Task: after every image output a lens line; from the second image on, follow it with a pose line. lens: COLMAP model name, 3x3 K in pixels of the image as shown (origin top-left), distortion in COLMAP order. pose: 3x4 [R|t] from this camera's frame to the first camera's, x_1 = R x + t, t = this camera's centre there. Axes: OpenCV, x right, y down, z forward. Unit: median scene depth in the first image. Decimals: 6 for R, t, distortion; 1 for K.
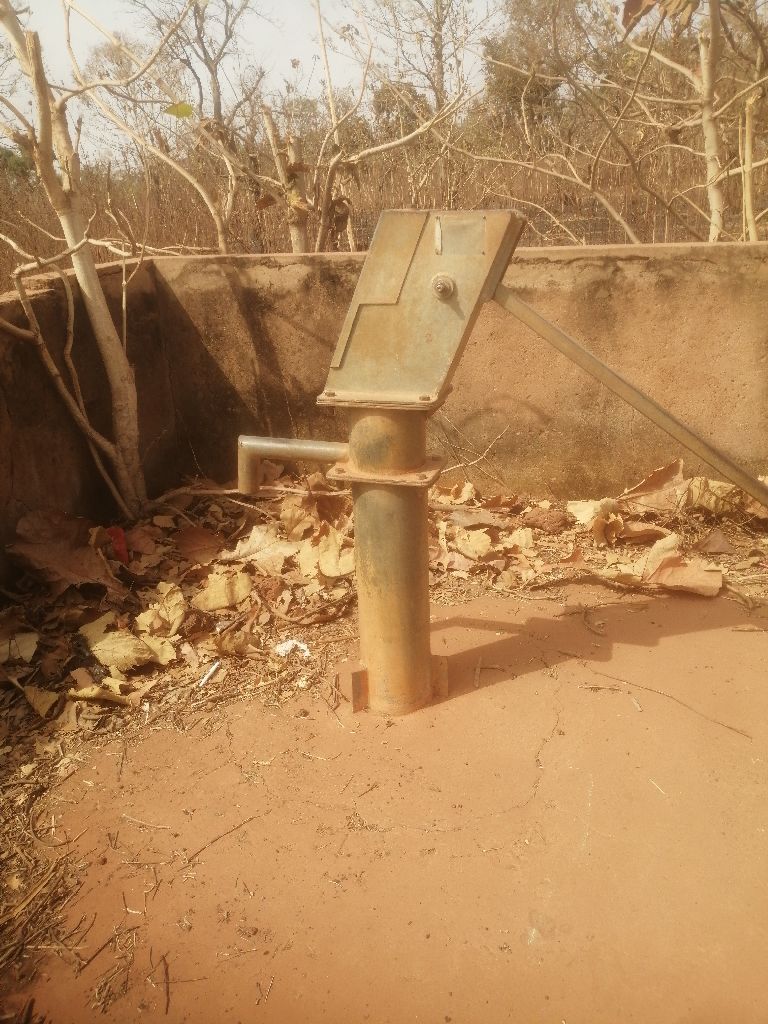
lens RADIAL K [[831.6, 0, 384.0], [0, 831.6, 512.0], [0, 0, 1]] dist [0.041531, -0.083238]
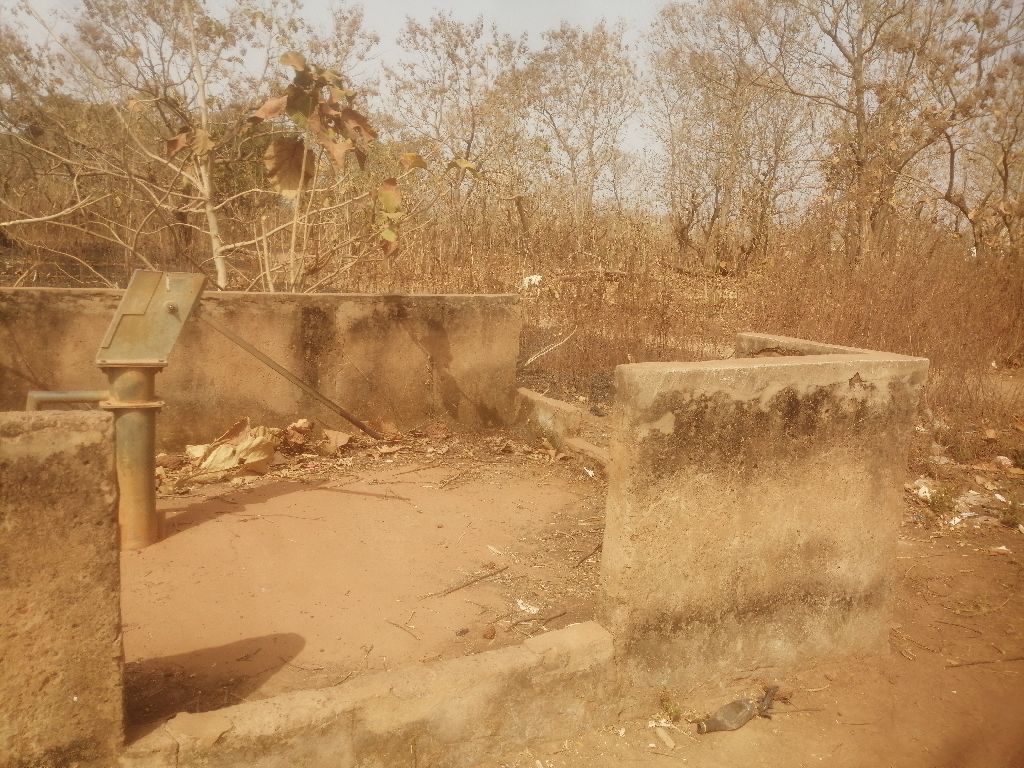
lens RADIAL K [[831.6, 0, 546.4], [0, 831.6, 378.7], [0, 0, 1]] dist [0.041531, -0.083238]
pose [[0.691486, -0.027620, 0.721862, -0.462423], [0.176228, 0.975528, -0.131487, 0.199430], [-0.700565, 0.218134, 0.679431, -0.599345]]
